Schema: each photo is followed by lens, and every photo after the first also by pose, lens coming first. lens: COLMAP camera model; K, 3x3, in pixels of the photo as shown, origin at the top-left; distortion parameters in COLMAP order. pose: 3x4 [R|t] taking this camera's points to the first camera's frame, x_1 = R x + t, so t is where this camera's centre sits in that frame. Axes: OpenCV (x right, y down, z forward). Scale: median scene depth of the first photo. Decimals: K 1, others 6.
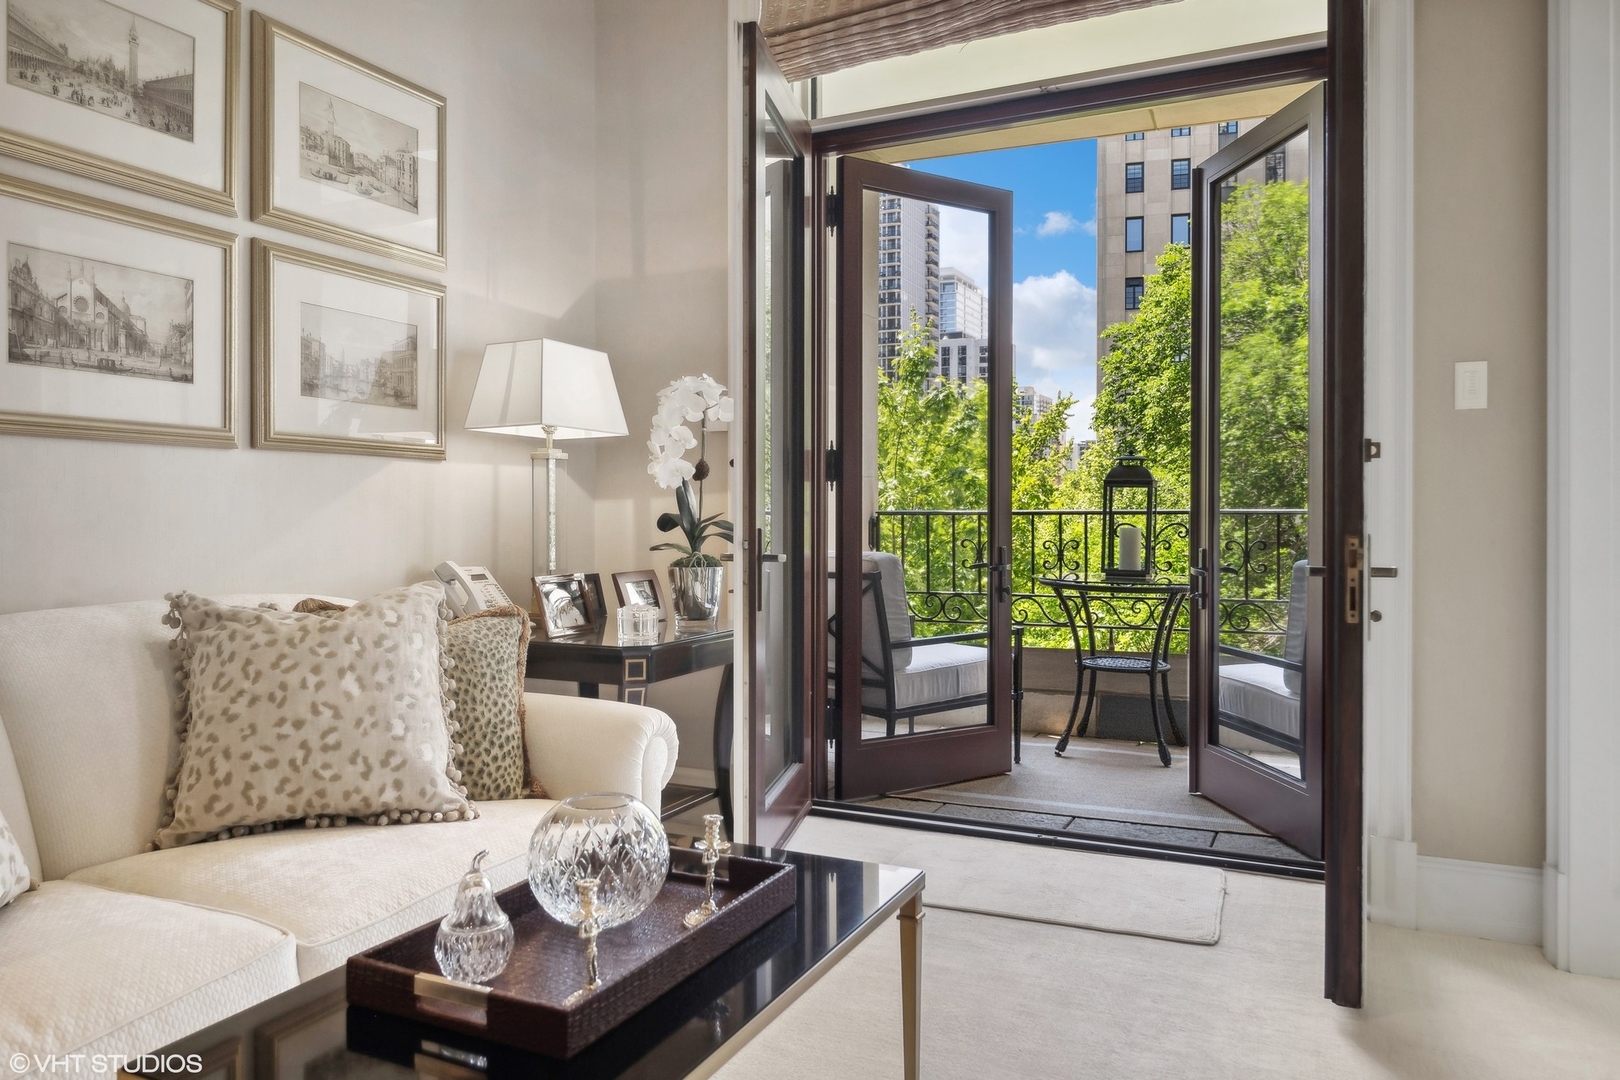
lens RADIAL K [[1124.9, 0, 780.0], [0, 1124.9, 515.6], [0, 0, 1]] dist [0.001166, -0.000187]
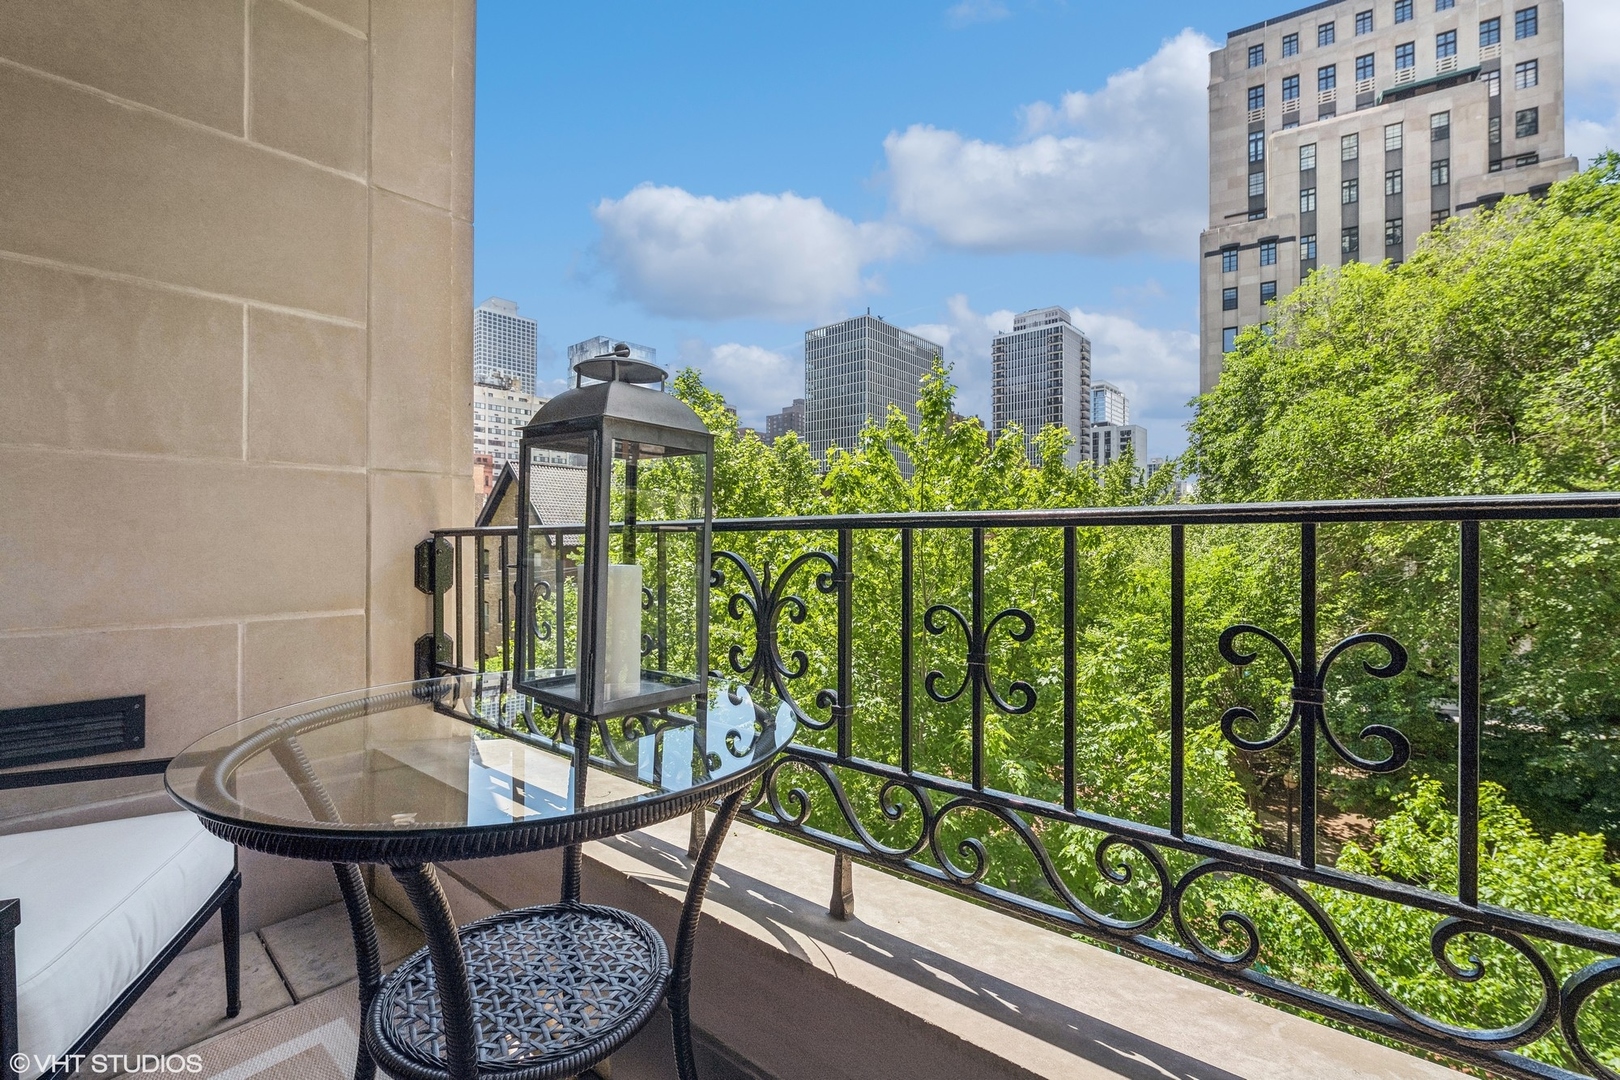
lens RADIAL K [[691.1, 0, 803.6], [0, 691.1, 543.6], [0, 0, 1]] dist [-0.002429, -0.000762]
pose [[0.967286, 0.003948, -0.253657, 0.137484], [-0.004042, 0.999992, 0.000148, 0.001029], [0.253655, 0.000882, 0.967294, 0.280069]]
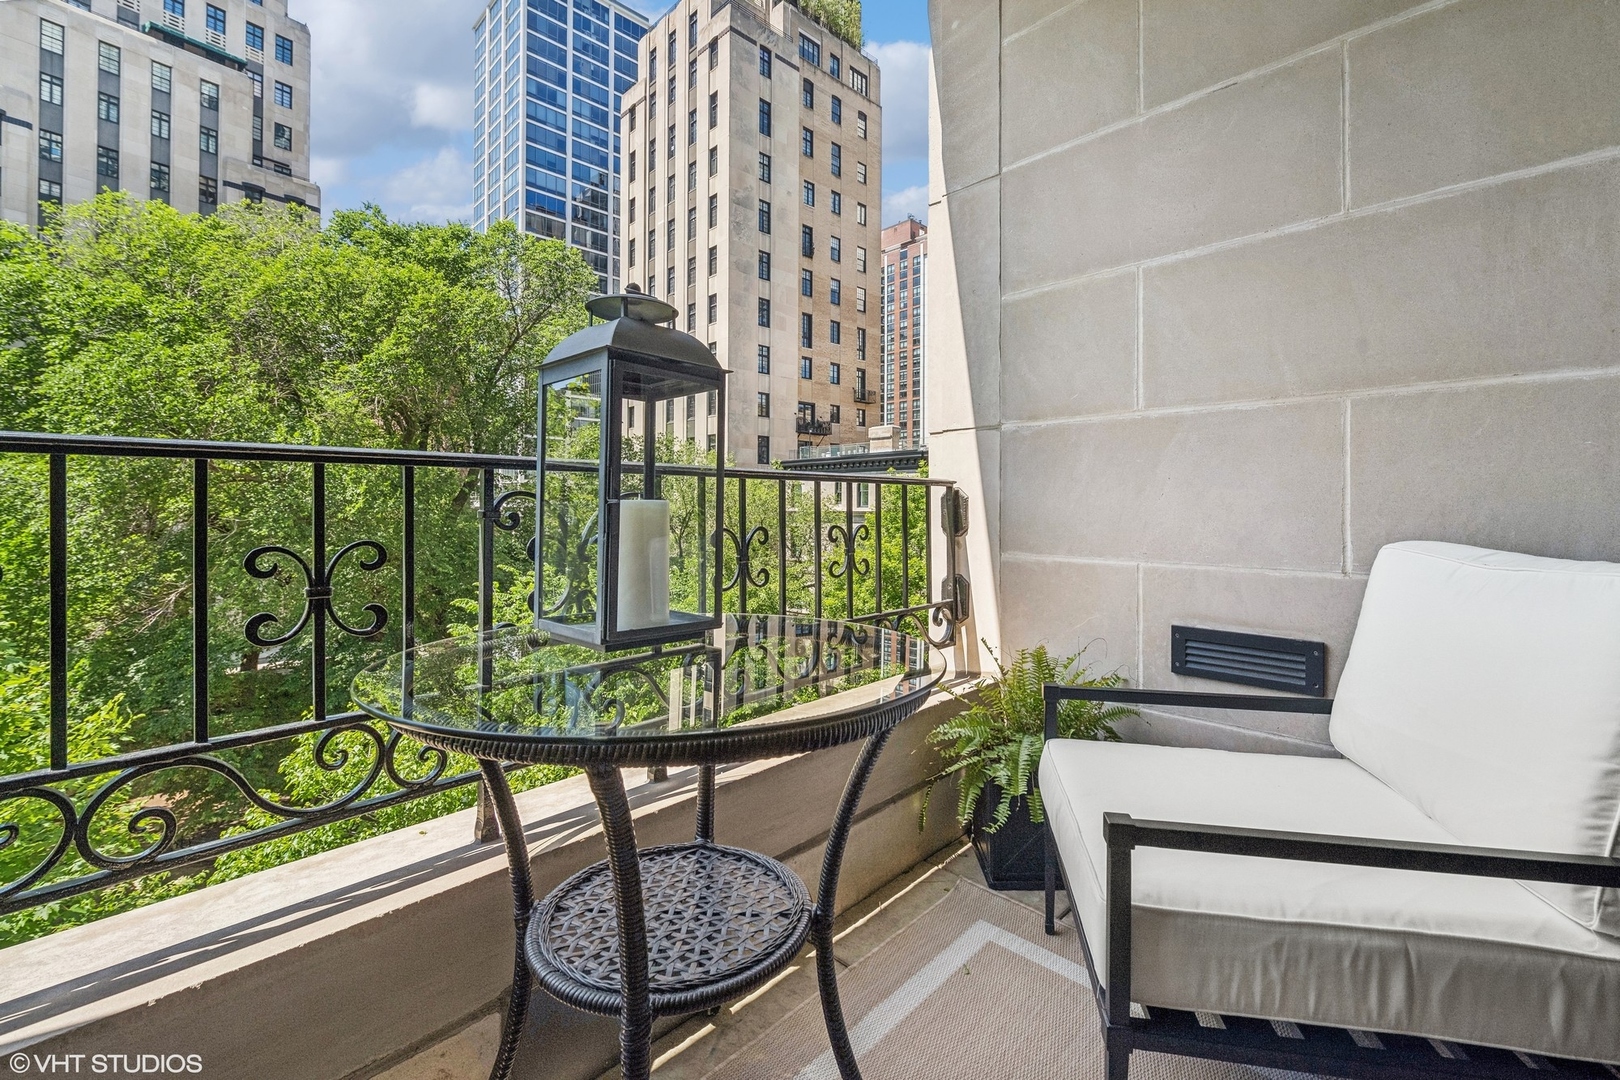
lens RADIAL K [[682.0, 0, 831.4], [0, 682.0, 507.6], [0, 0, 1]] dist [-0.003390, -0.000500]
pose [[0.316909, -0.001102, 0.948455, 0.043206], [-0.000288, 0.999999, 0.001259, 0.003605], [-0.948456, -0.000672, 0.316909, 0.300650]]
